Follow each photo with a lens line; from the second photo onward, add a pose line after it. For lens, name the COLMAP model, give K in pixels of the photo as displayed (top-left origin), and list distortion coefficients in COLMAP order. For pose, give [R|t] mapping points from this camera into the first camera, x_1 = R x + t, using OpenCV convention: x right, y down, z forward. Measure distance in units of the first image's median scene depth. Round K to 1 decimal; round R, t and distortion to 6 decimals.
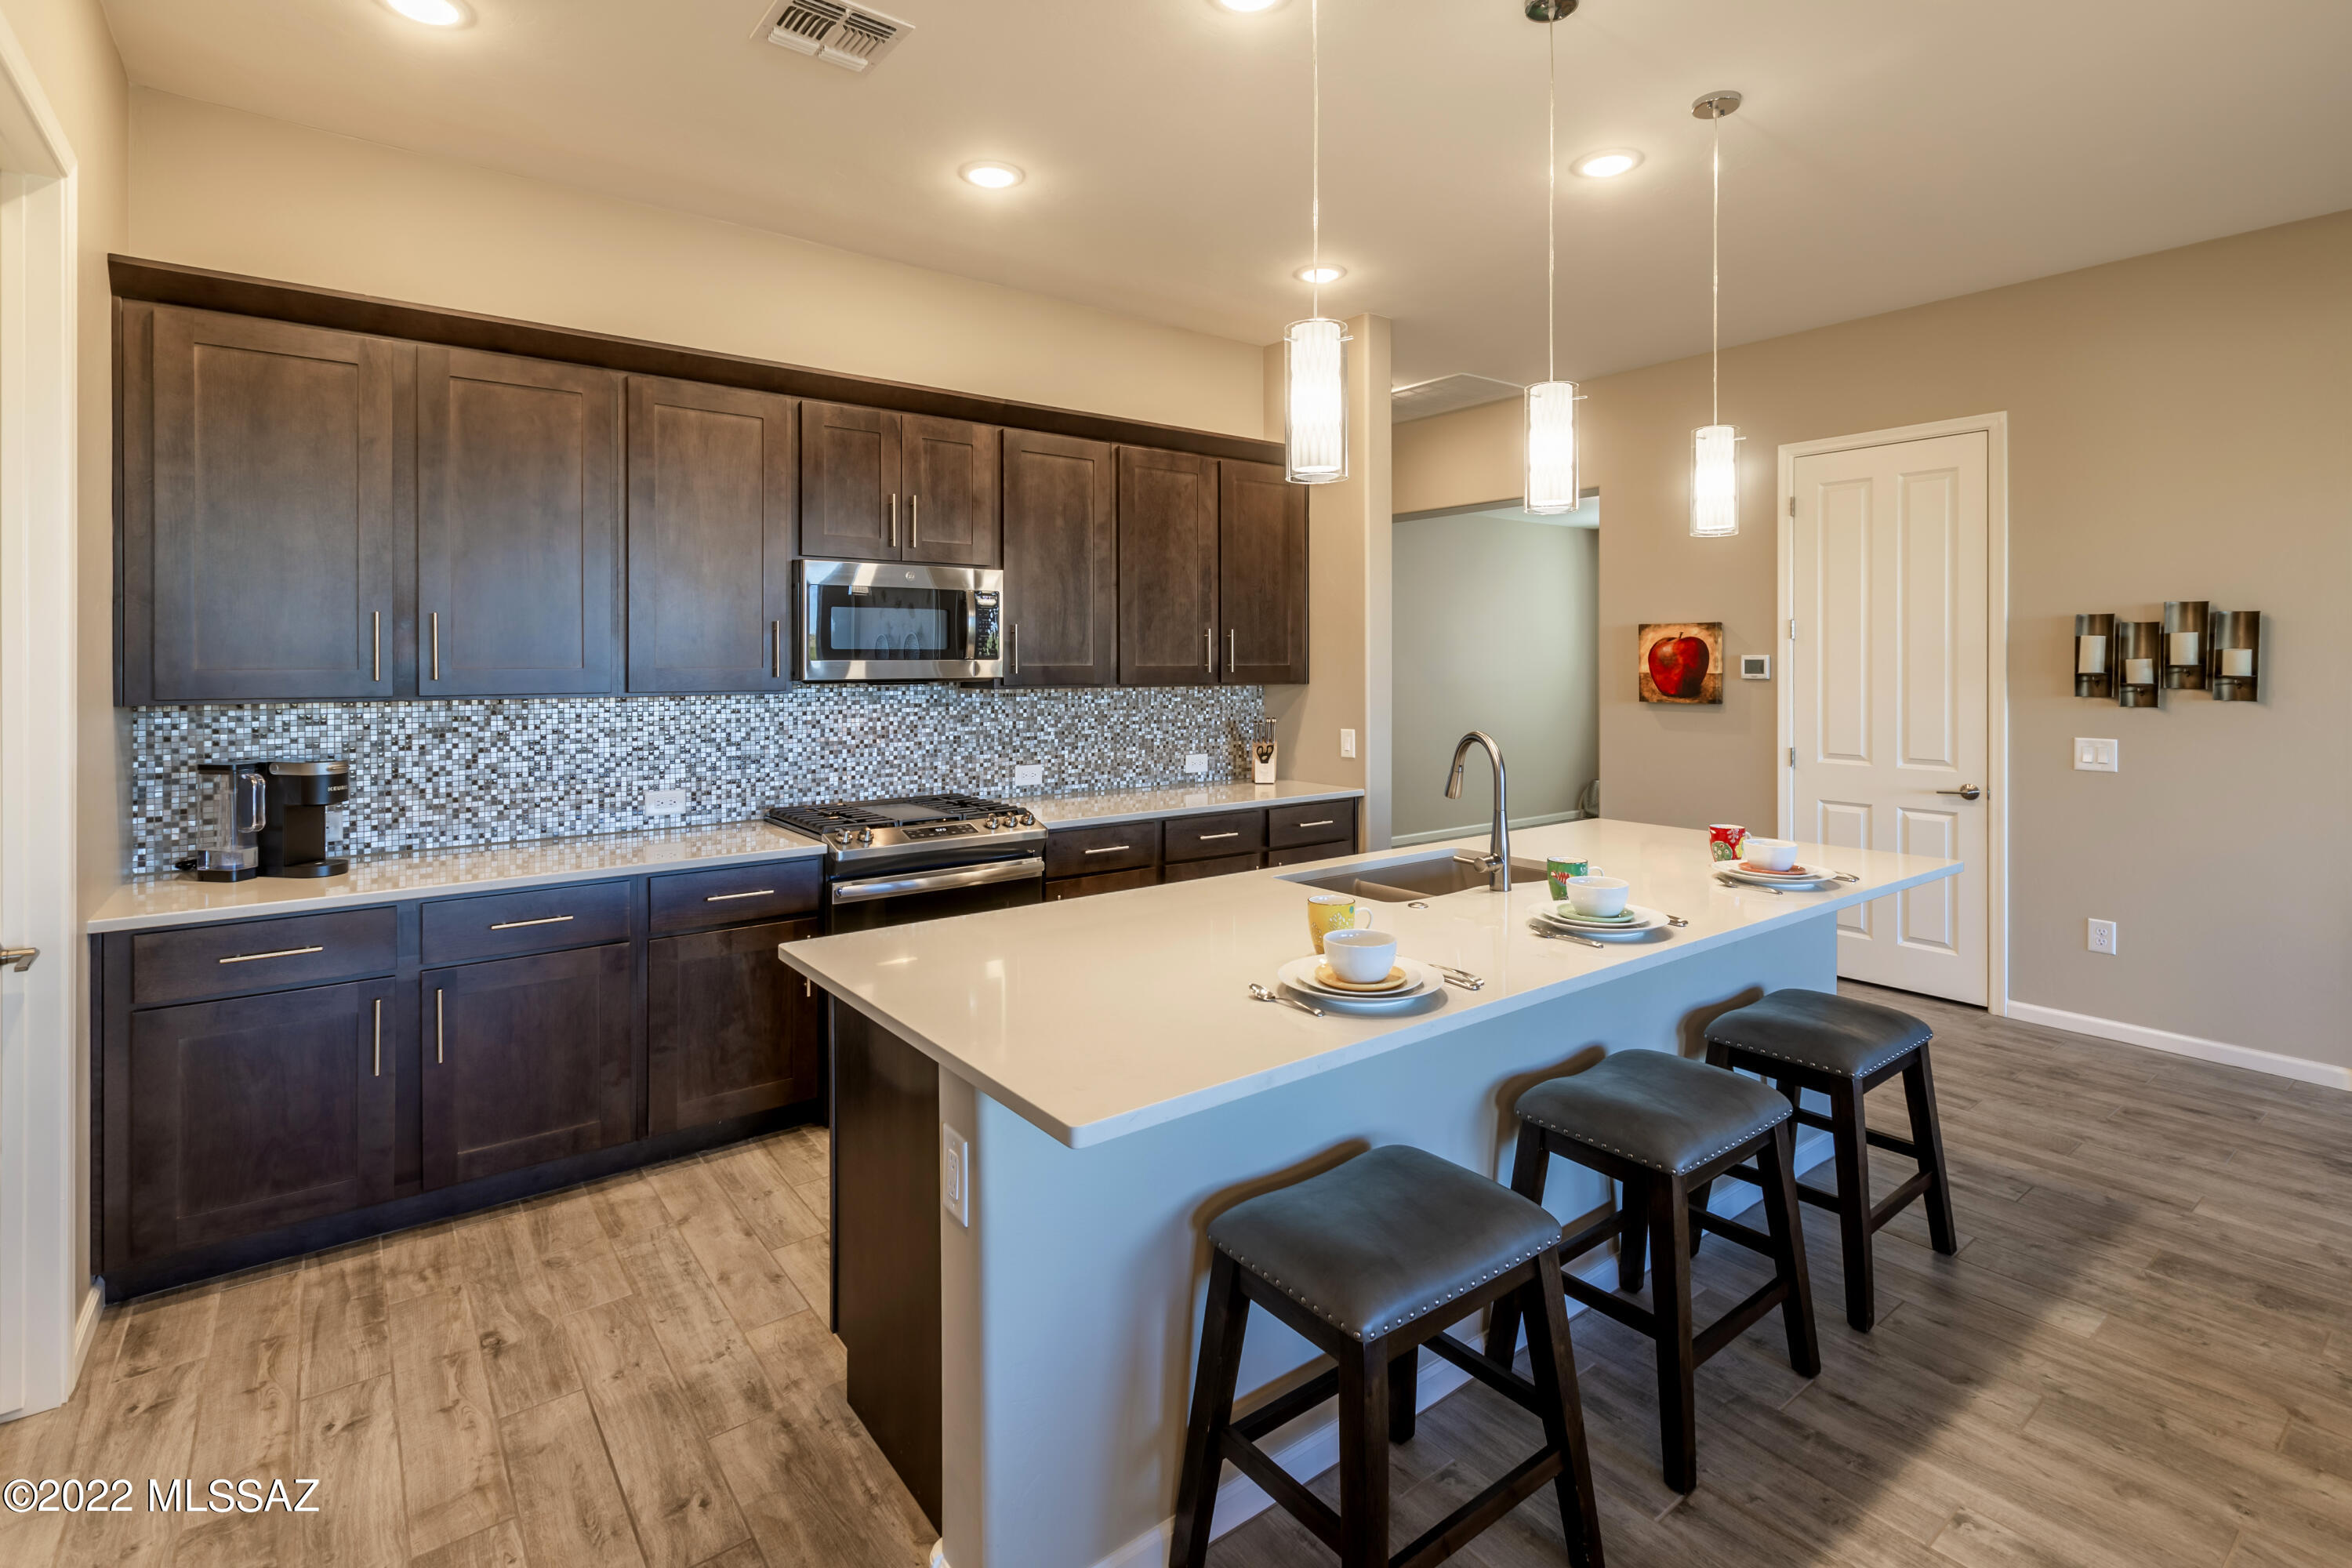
lens RADIAL K [[1113.7, 0, 1164.5], [0, 1113.7, 664.3], [0, 0, 1]] dist [0.009184, -0.003736]
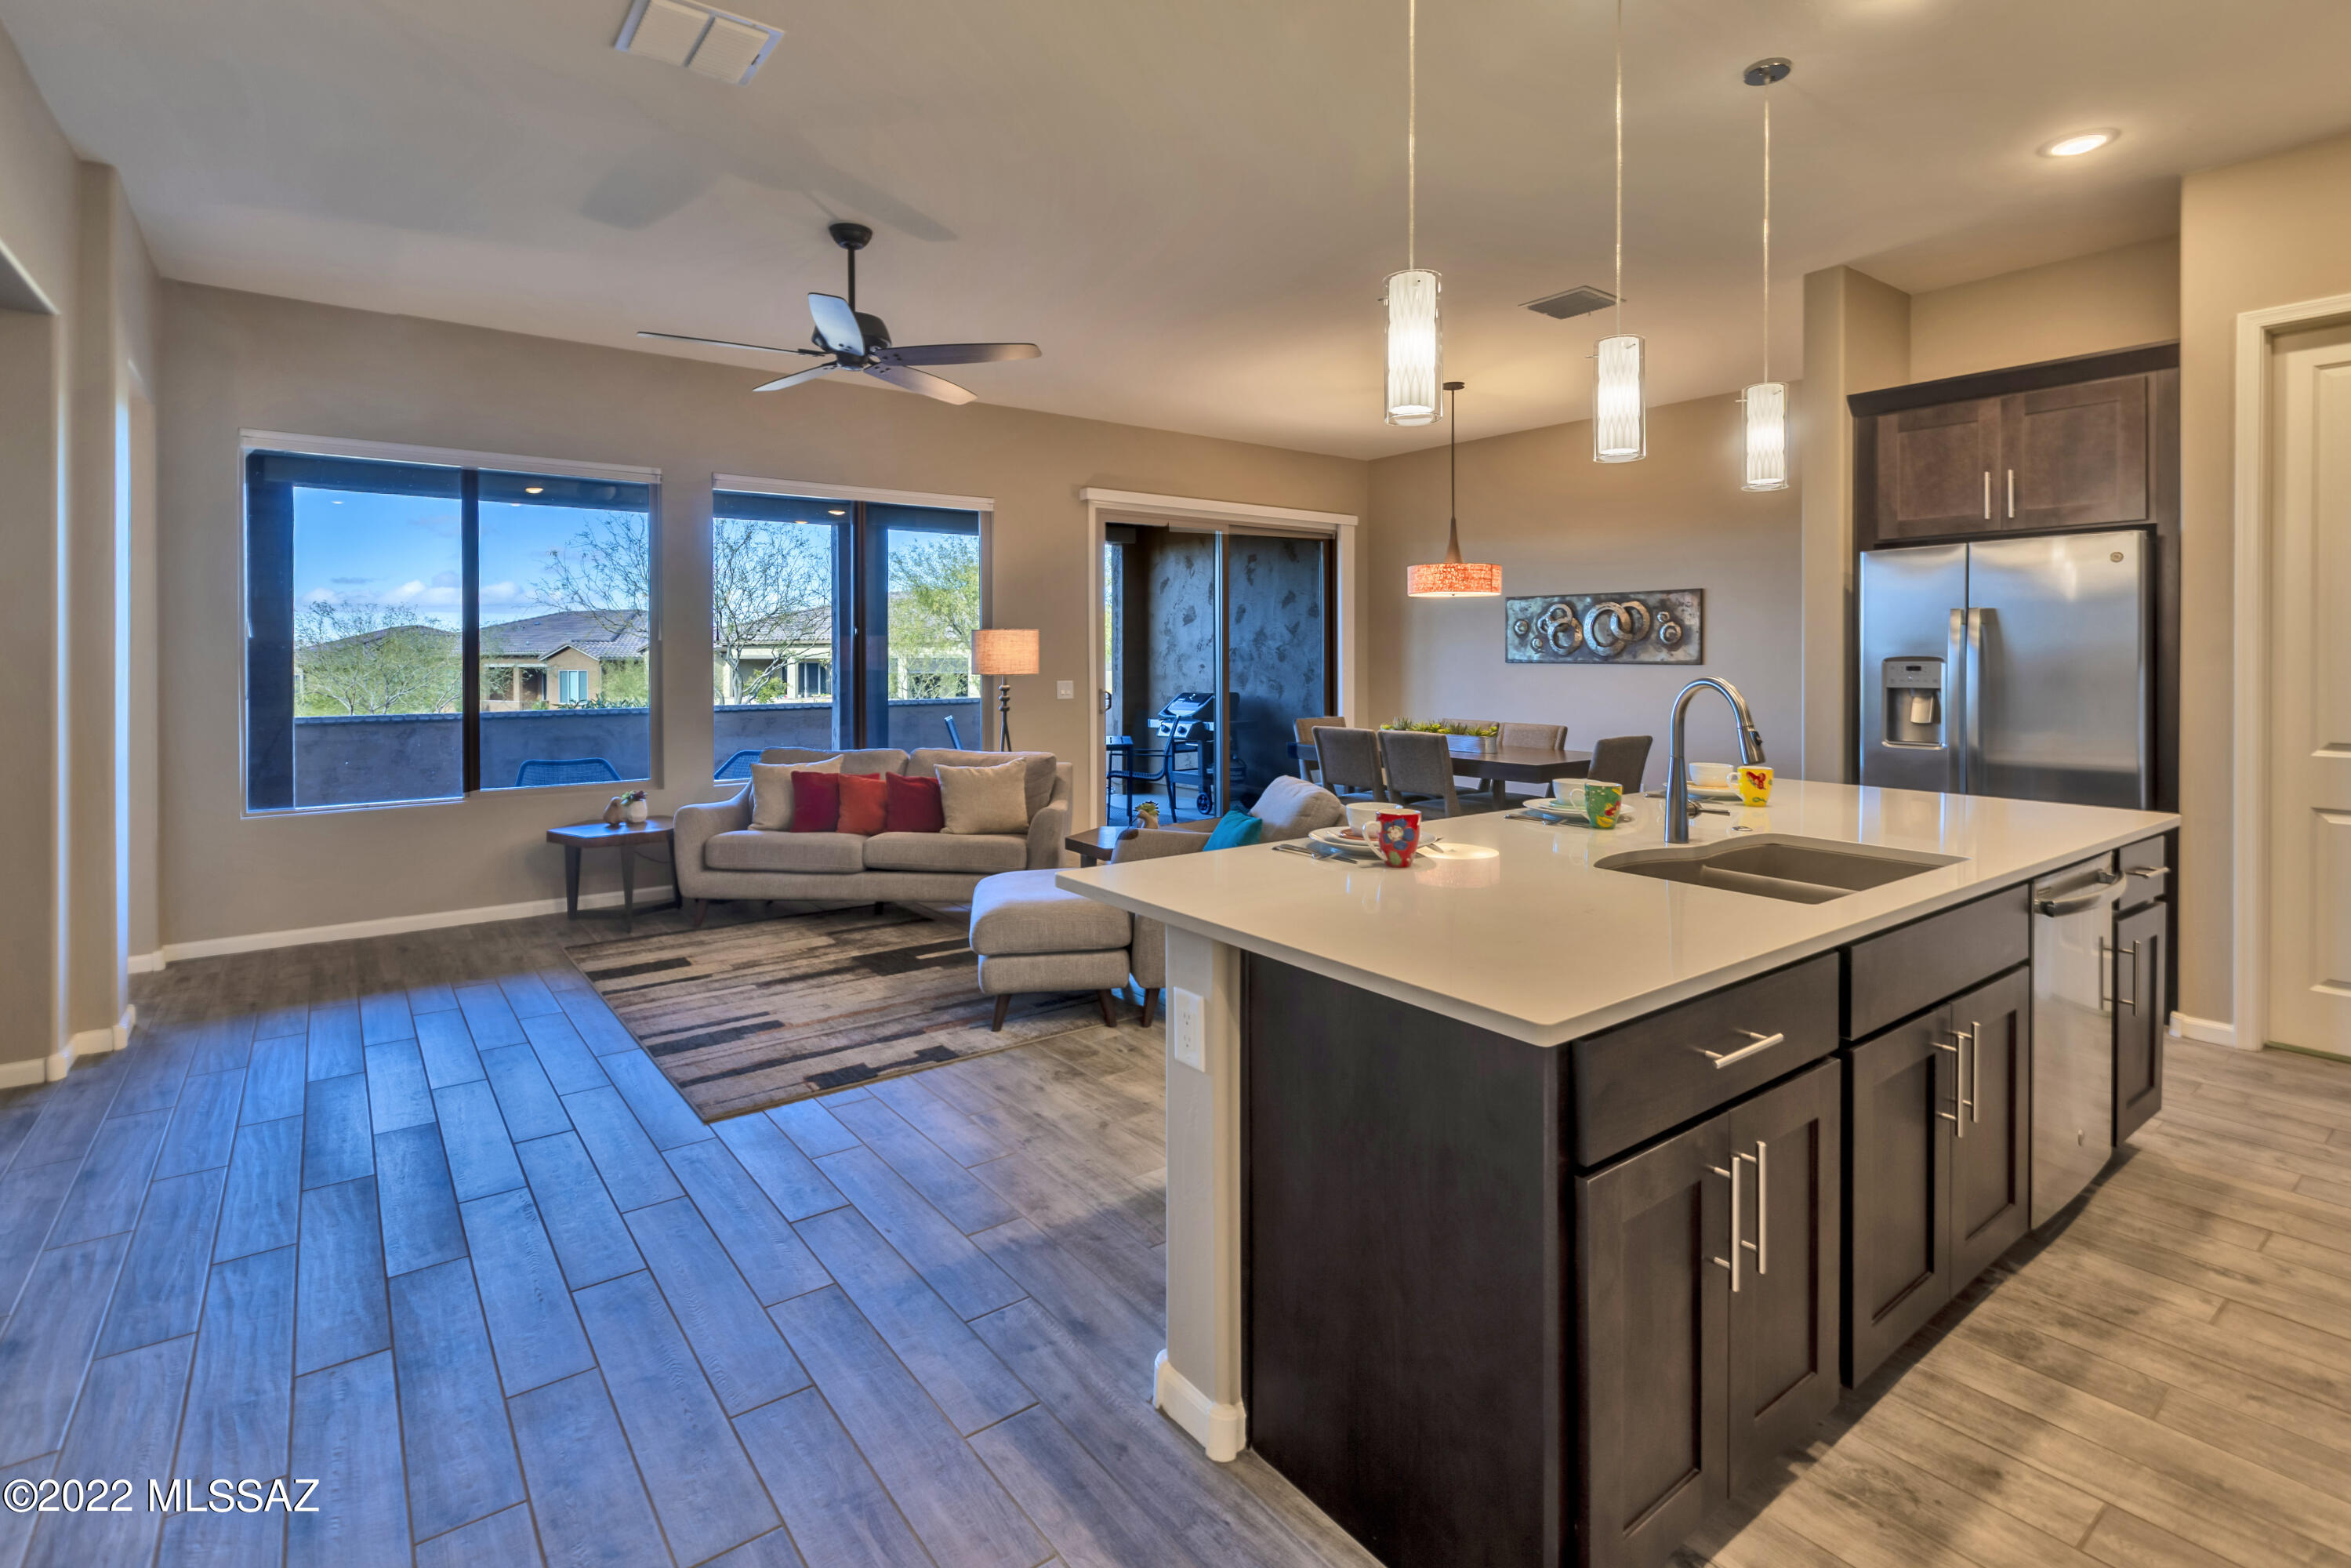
lens RADIAL K [[1113.2, 0, 1133.0], [0, 1113.2, 667.2], [0, 0, 1]] dist [0.009184, -0.003736]
pose [[-0.999733, 0.002811, 0.022947, 0.452277], [0.003069, 0.999932, 0.011213, 0.025630], [-0.022914, 0.011280, -0.999674, 1.184970]]
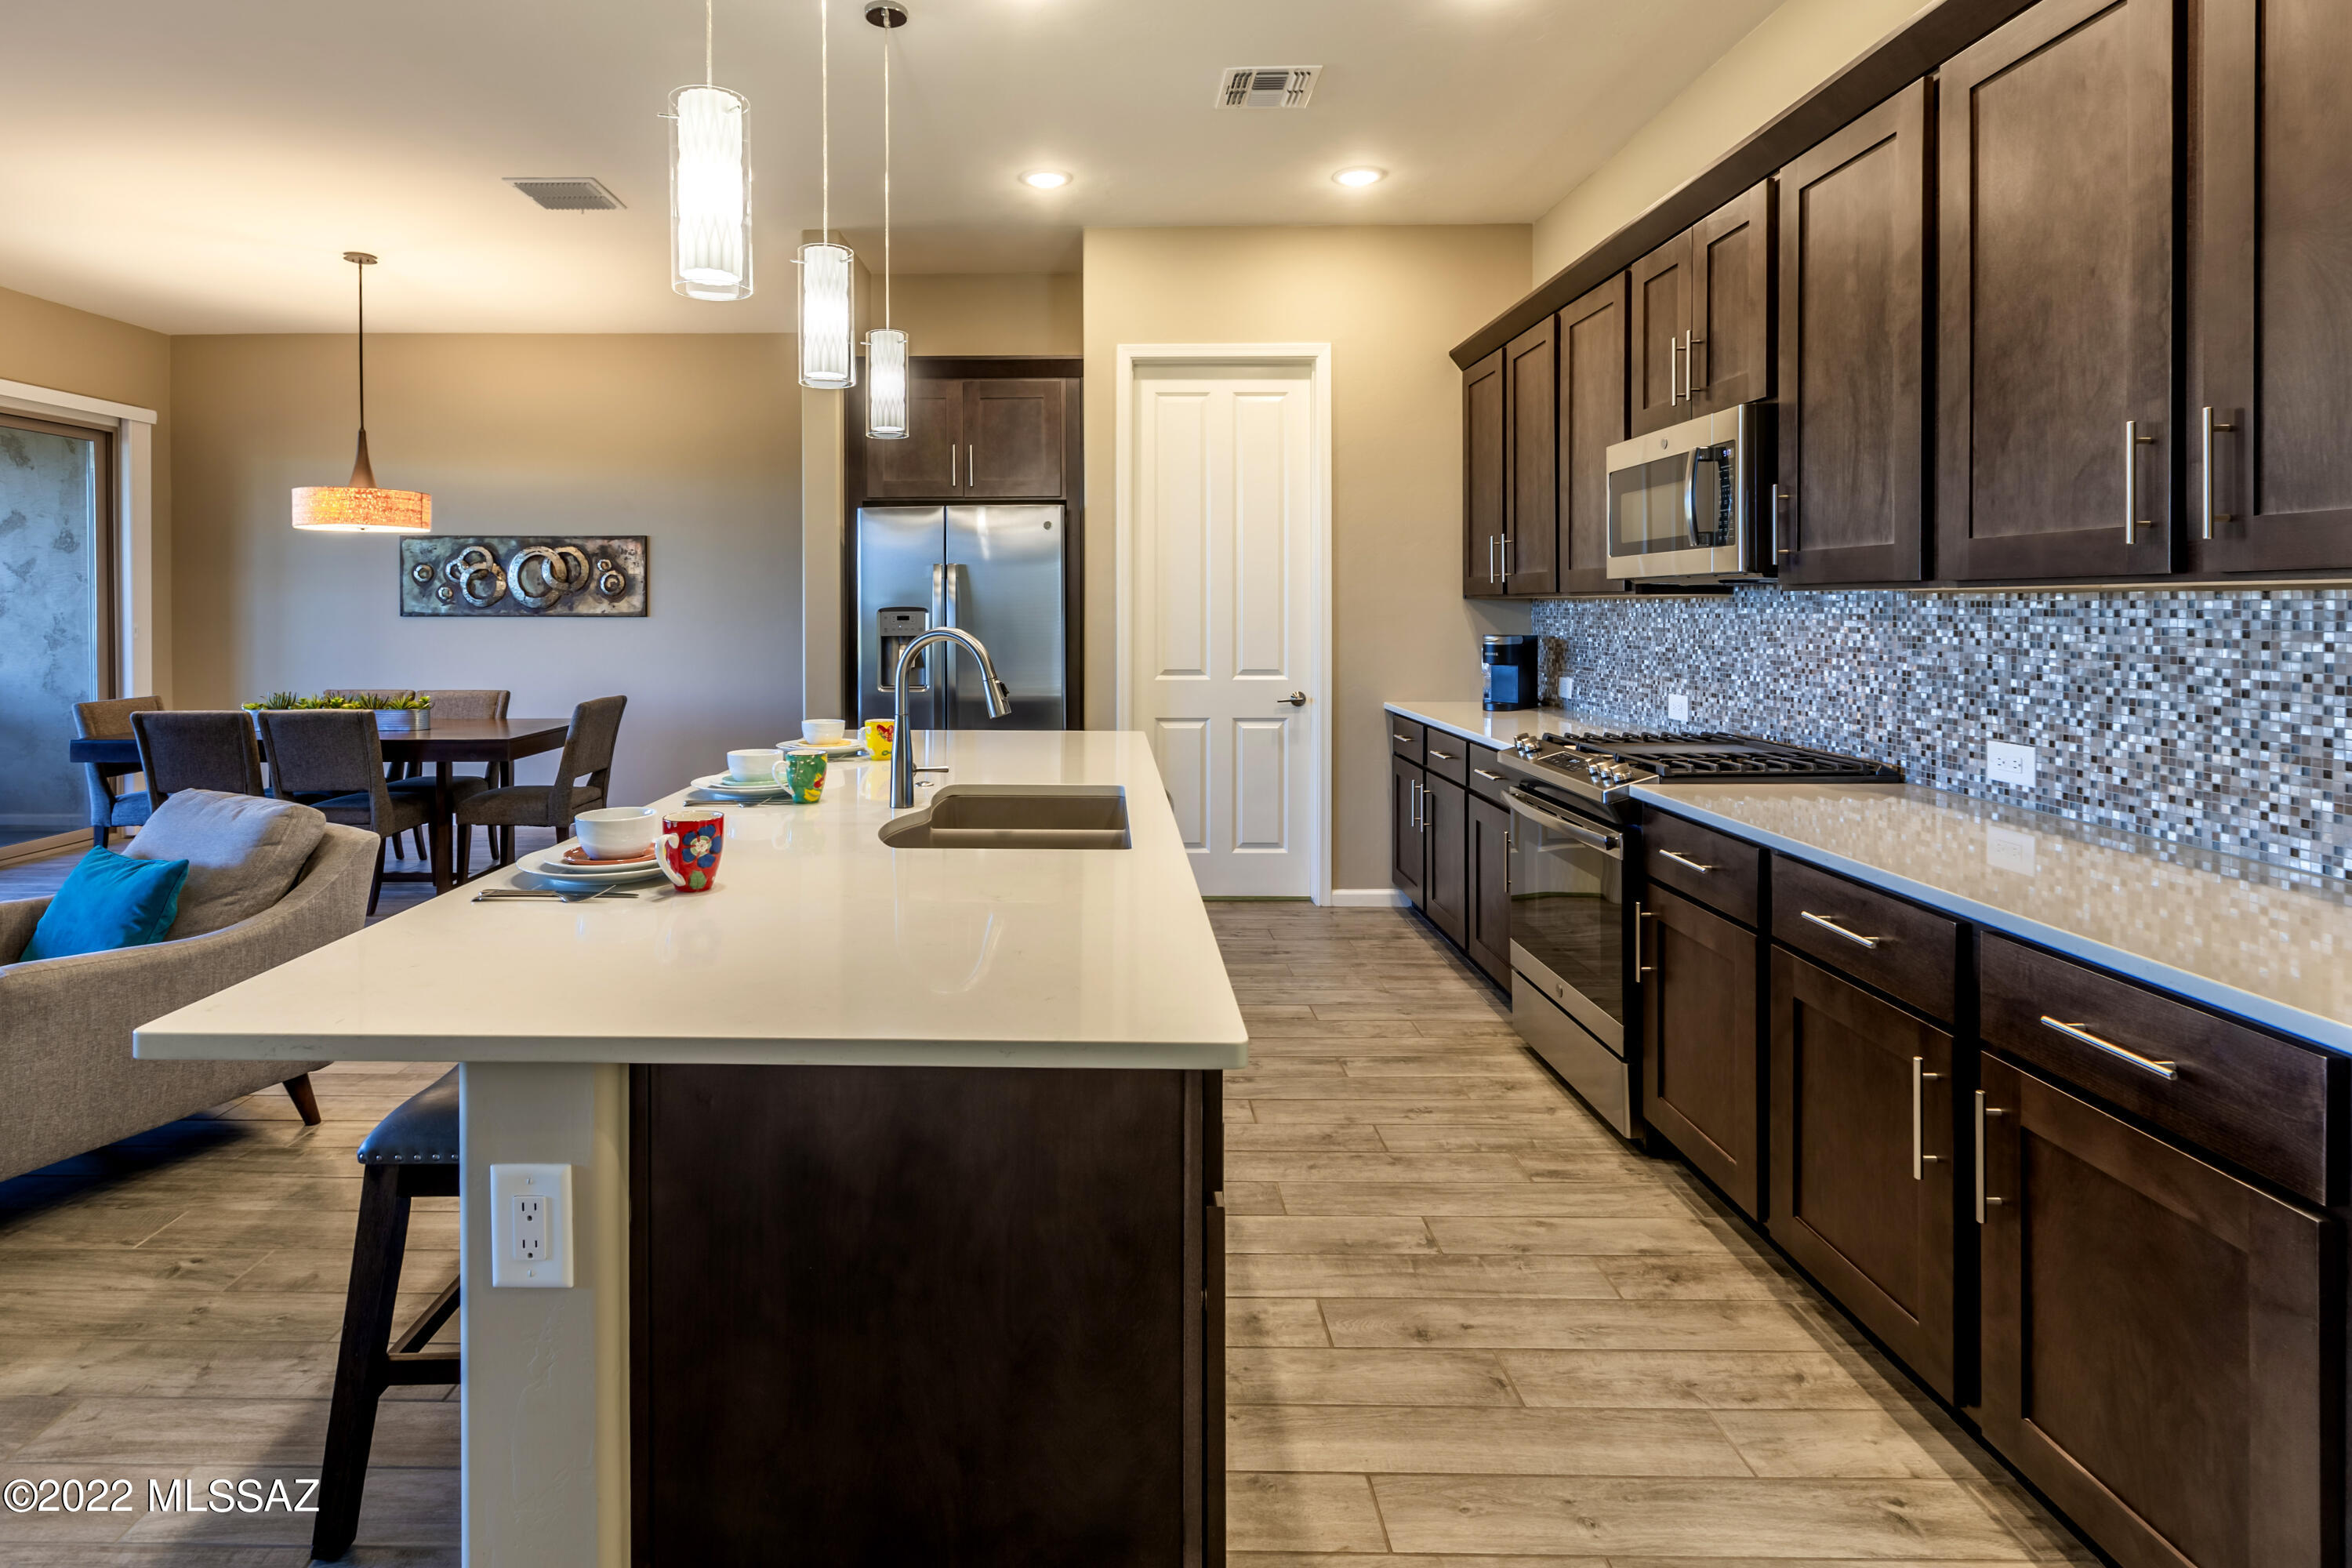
lens RADIAL K [[1191.6, 0, 1097.6], [0, 1191.6, 614.4], [0, 0, 1]] dist [-0.001399, -0.002065]
pose [[-0.612143, 0.008772, -0.790698, 0.573530], [0.002816, 0.999956, 0.008913, 0.026706], [0.790742, 0.003230, -0.612141, 1.030788]]
